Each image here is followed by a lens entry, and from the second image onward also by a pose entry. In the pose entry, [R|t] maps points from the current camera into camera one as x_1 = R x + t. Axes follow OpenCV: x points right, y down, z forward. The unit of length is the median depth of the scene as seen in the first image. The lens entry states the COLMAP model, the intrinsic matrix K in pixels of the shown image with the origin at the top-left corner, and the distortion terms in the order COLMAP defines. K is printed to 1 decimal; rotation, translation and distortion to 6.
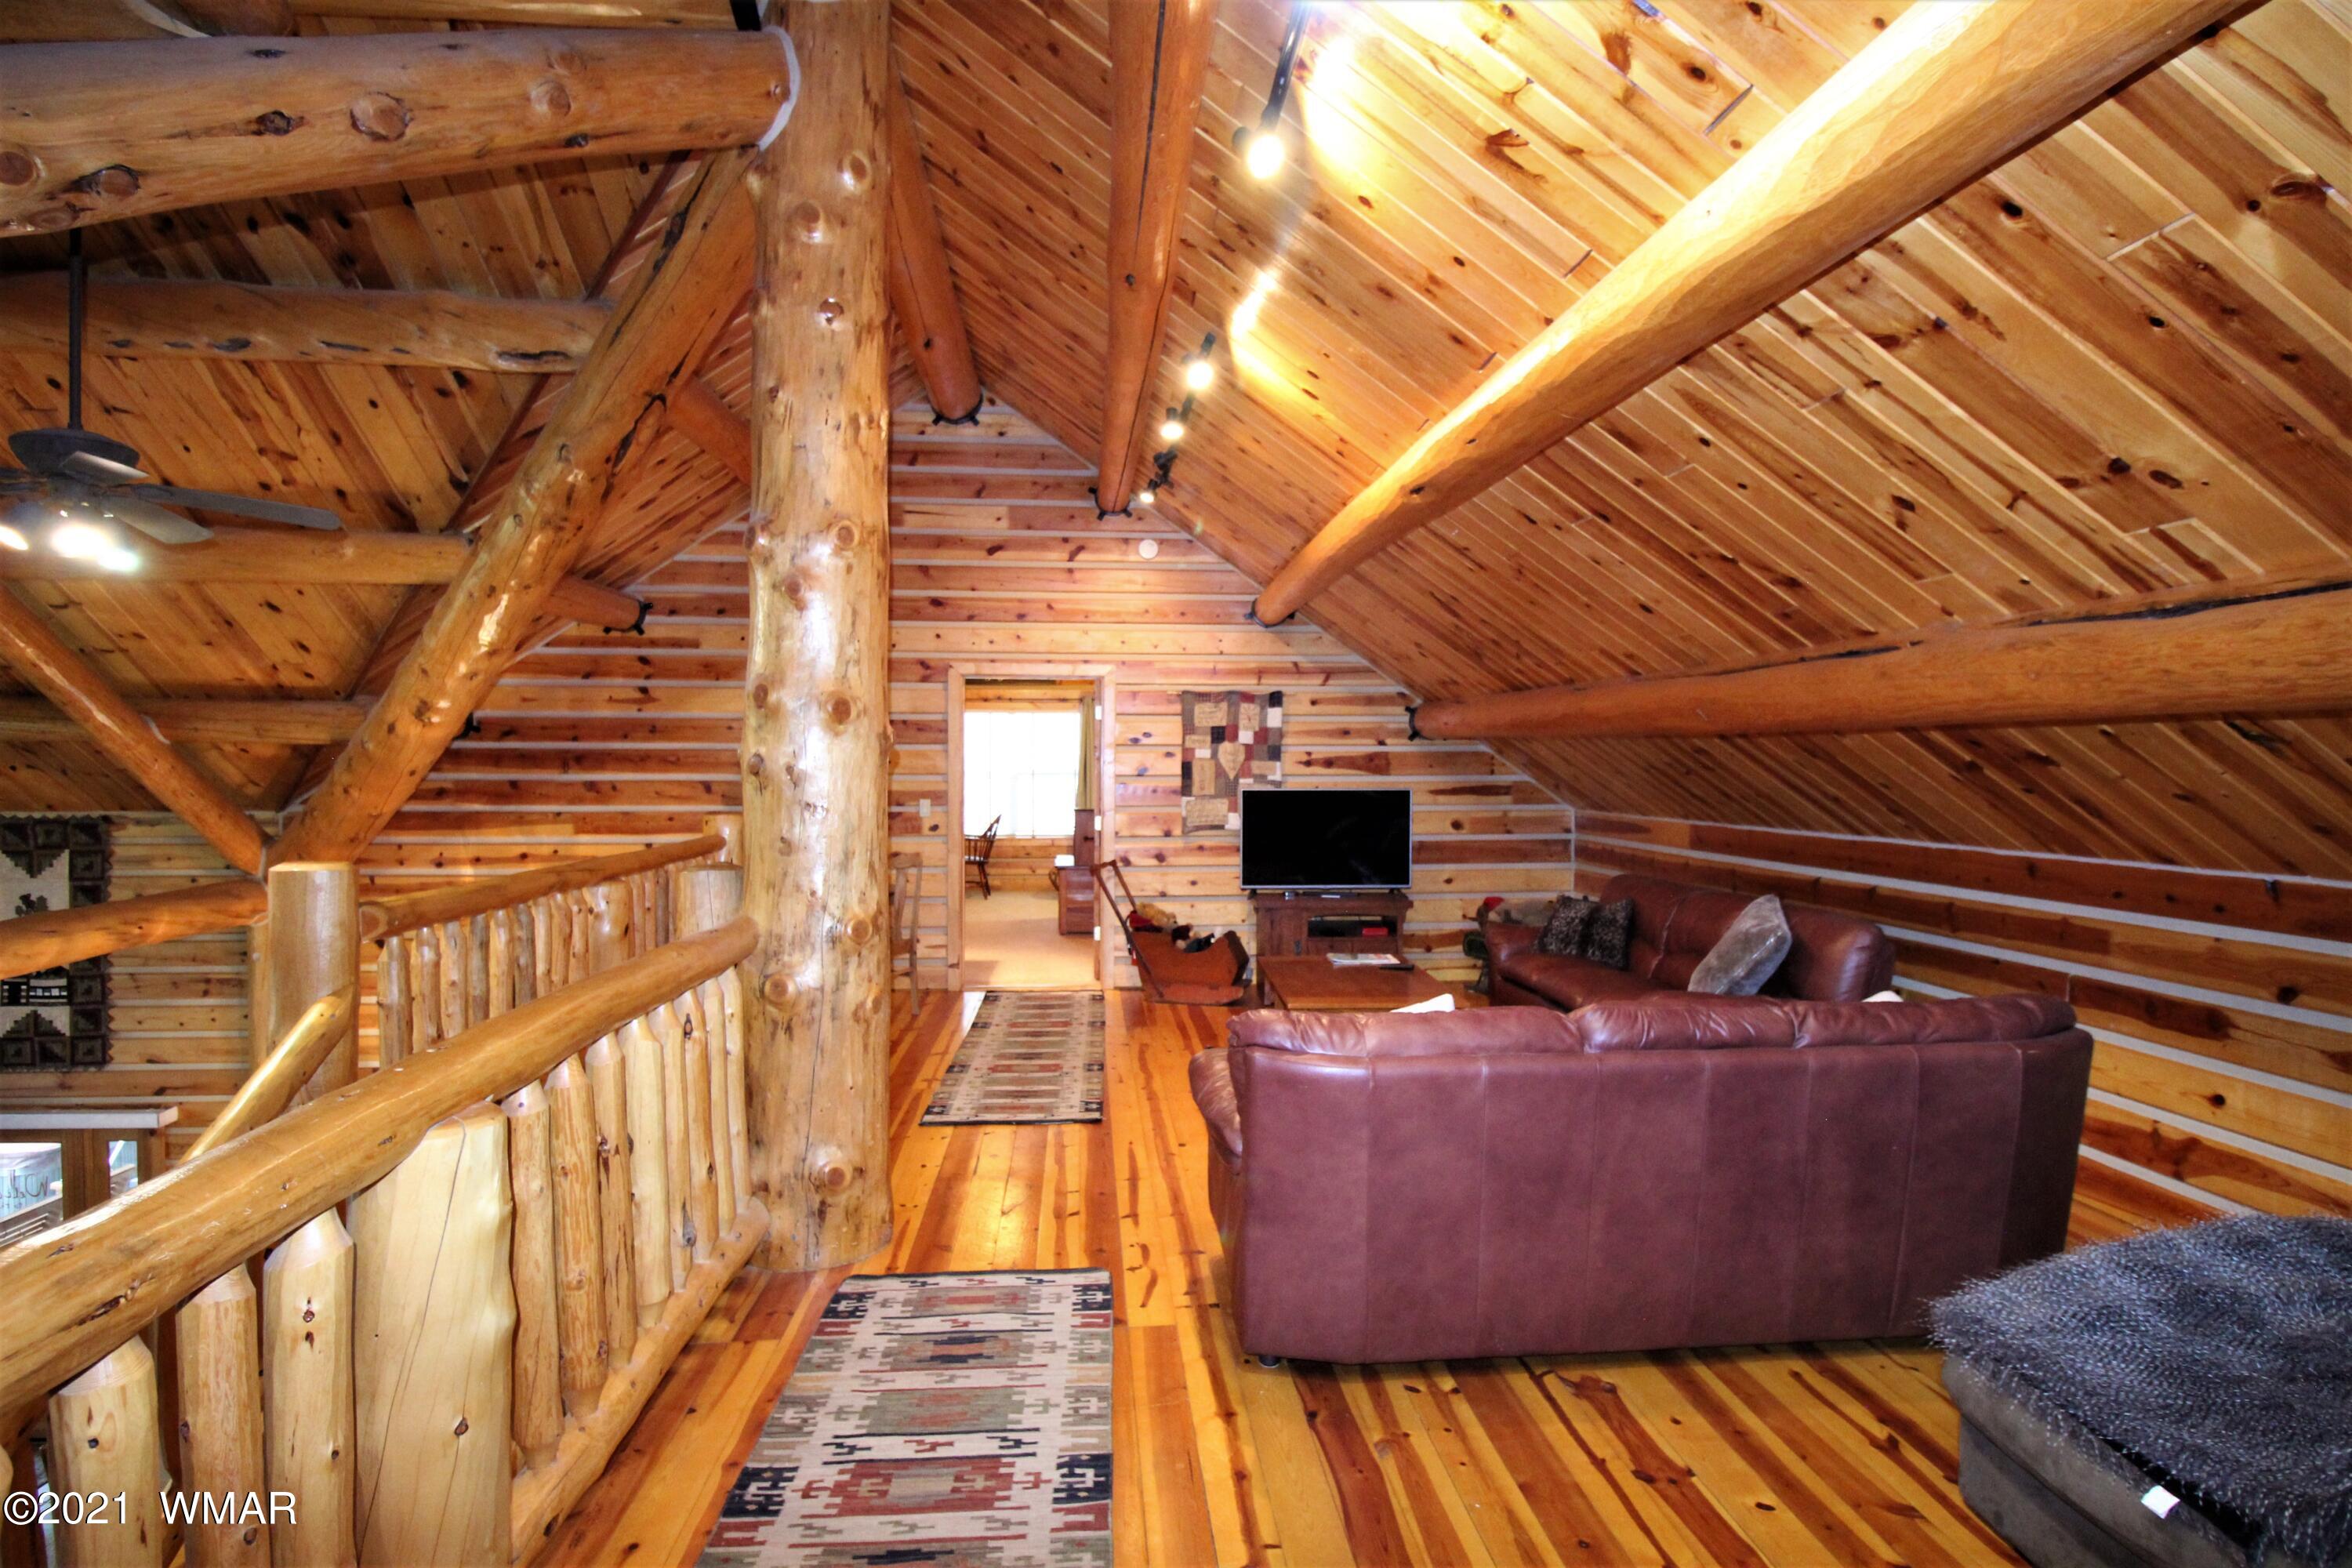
lens RADIAL K [[1211.8, 0, 1181.7], [0, 1211.8, 785.4], [0, 0, 1]] dist [0.003696, -0.012494]
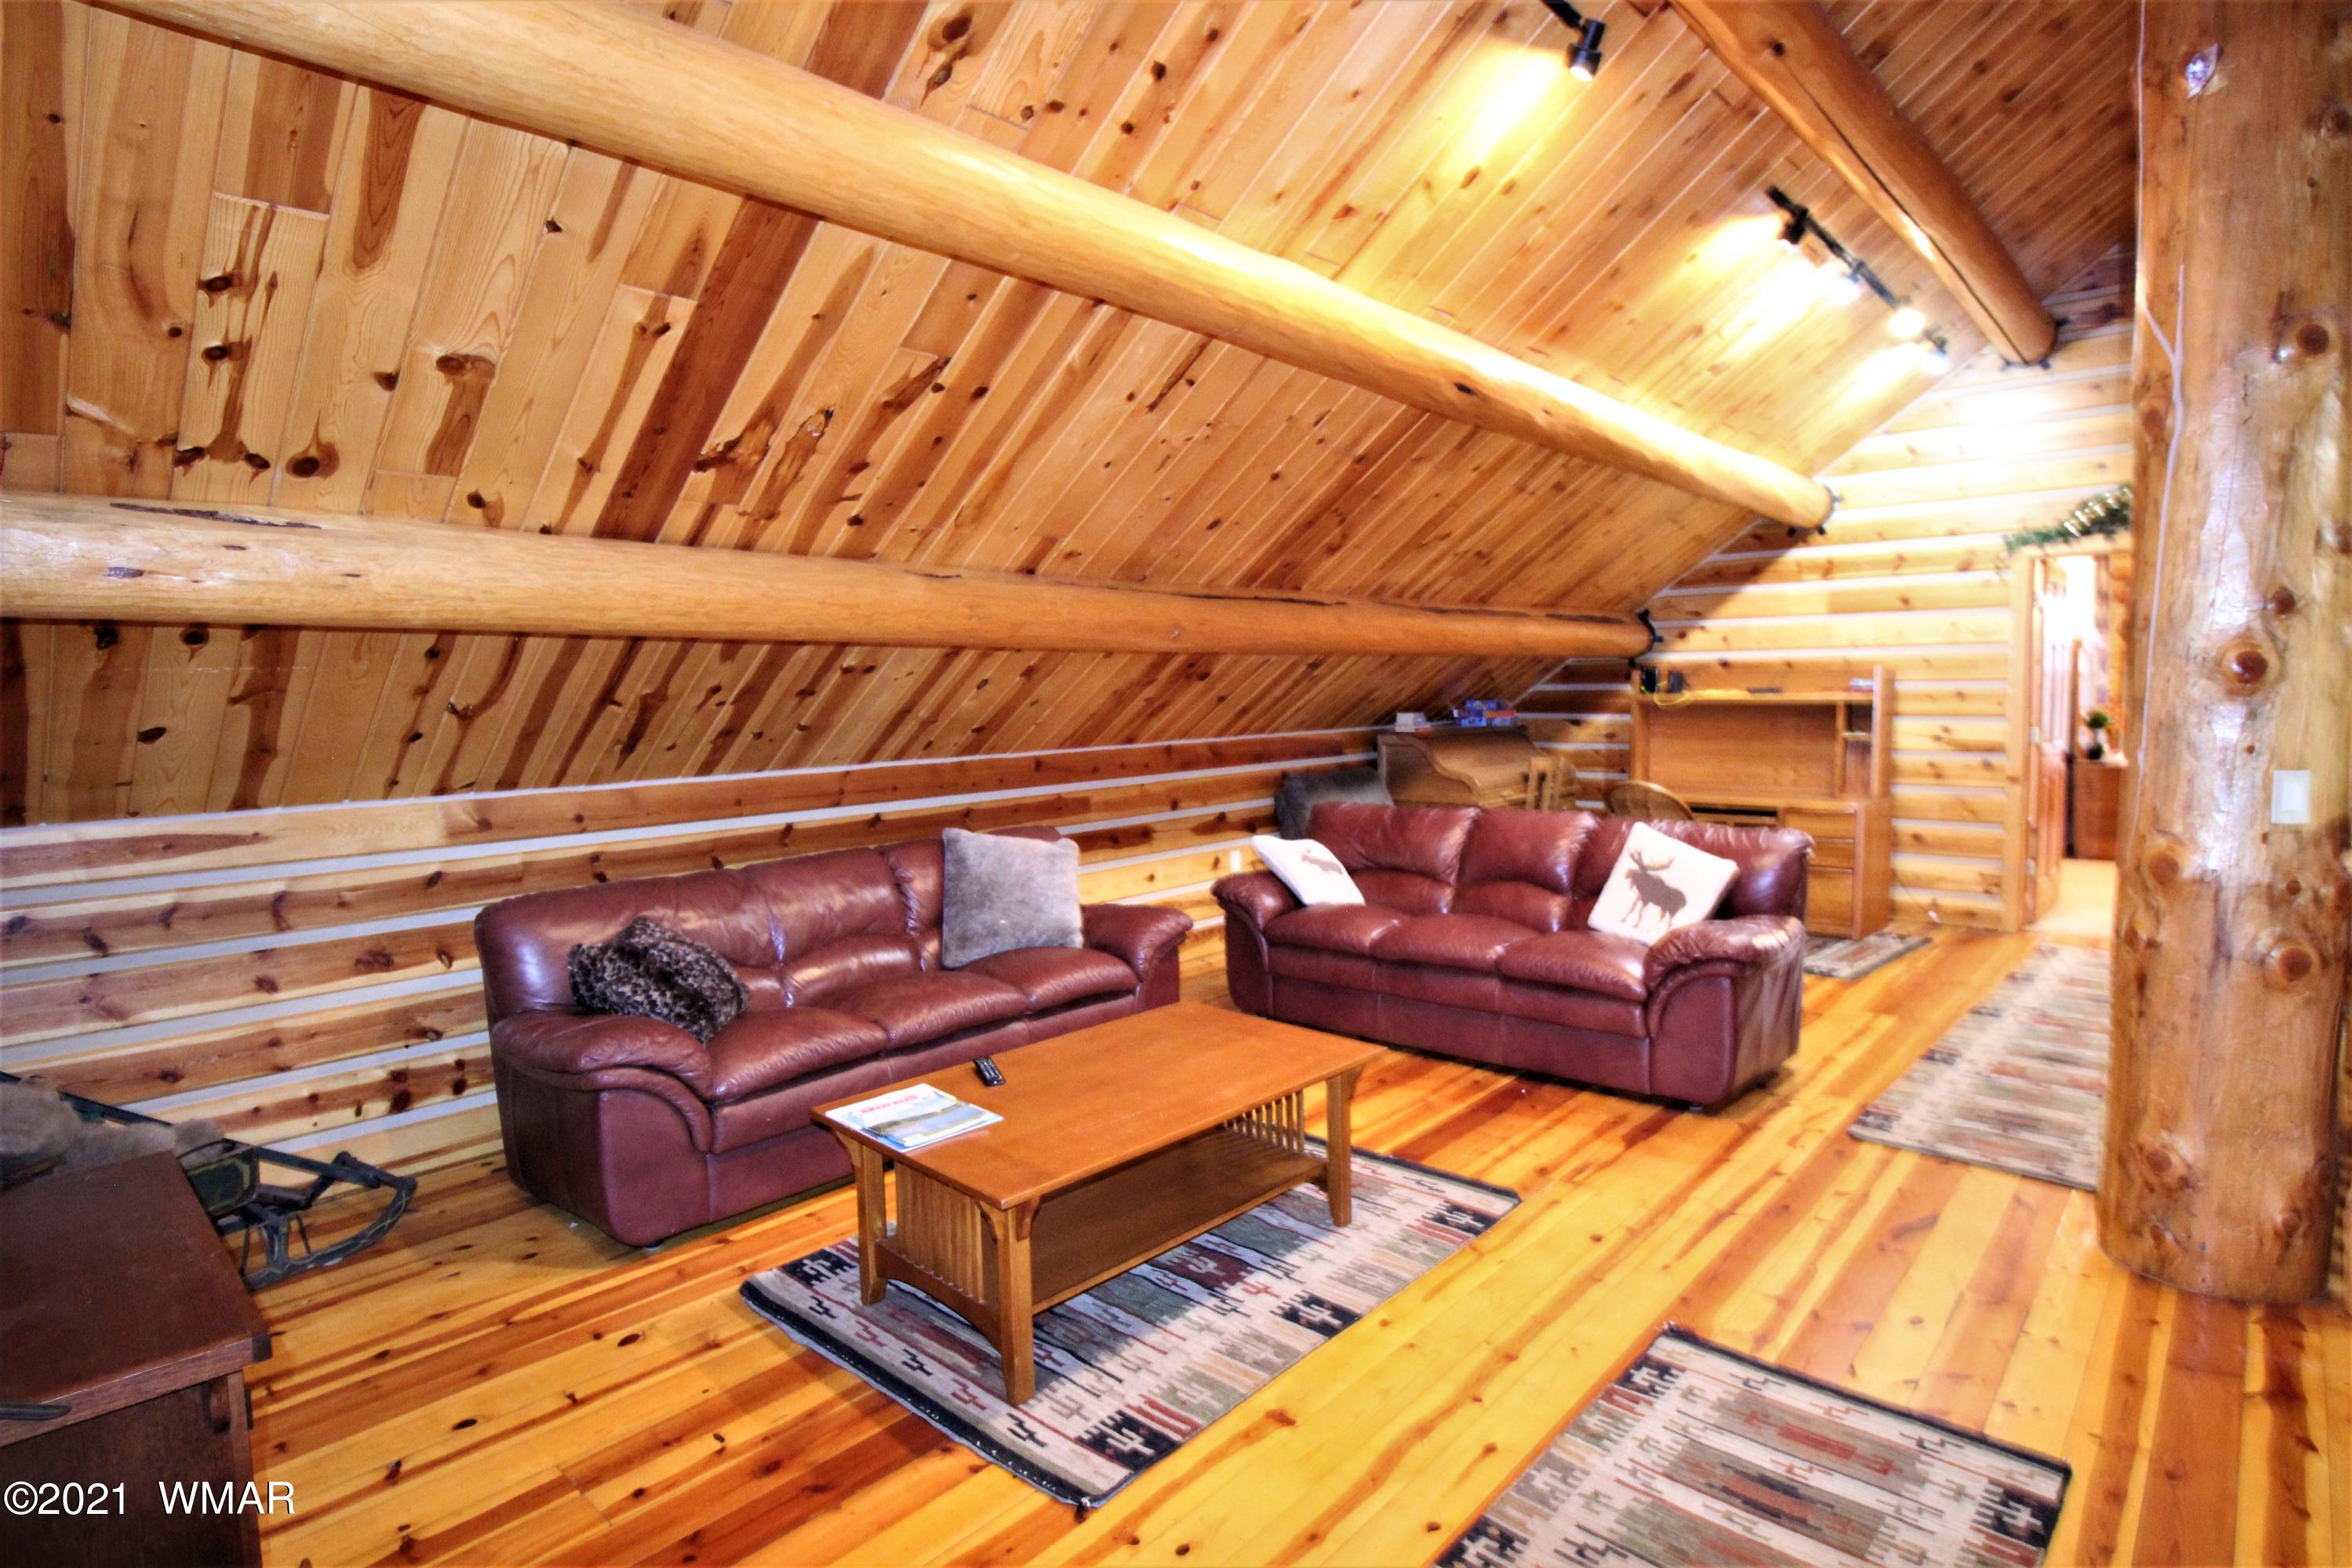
lens RADIAL K [[1211.8, 0, 1181.7], [0, 1211.8, 785.4], [0, 0, 1]] dist [0.003696, -0.012494]
pose [[-0.683608, -0.049434, 0.728173, -0.321974], [0.033982, 0.994466, 0.099414, -0.030320], [-0.729057, 0.092705, -0.678145, 1.610054]]
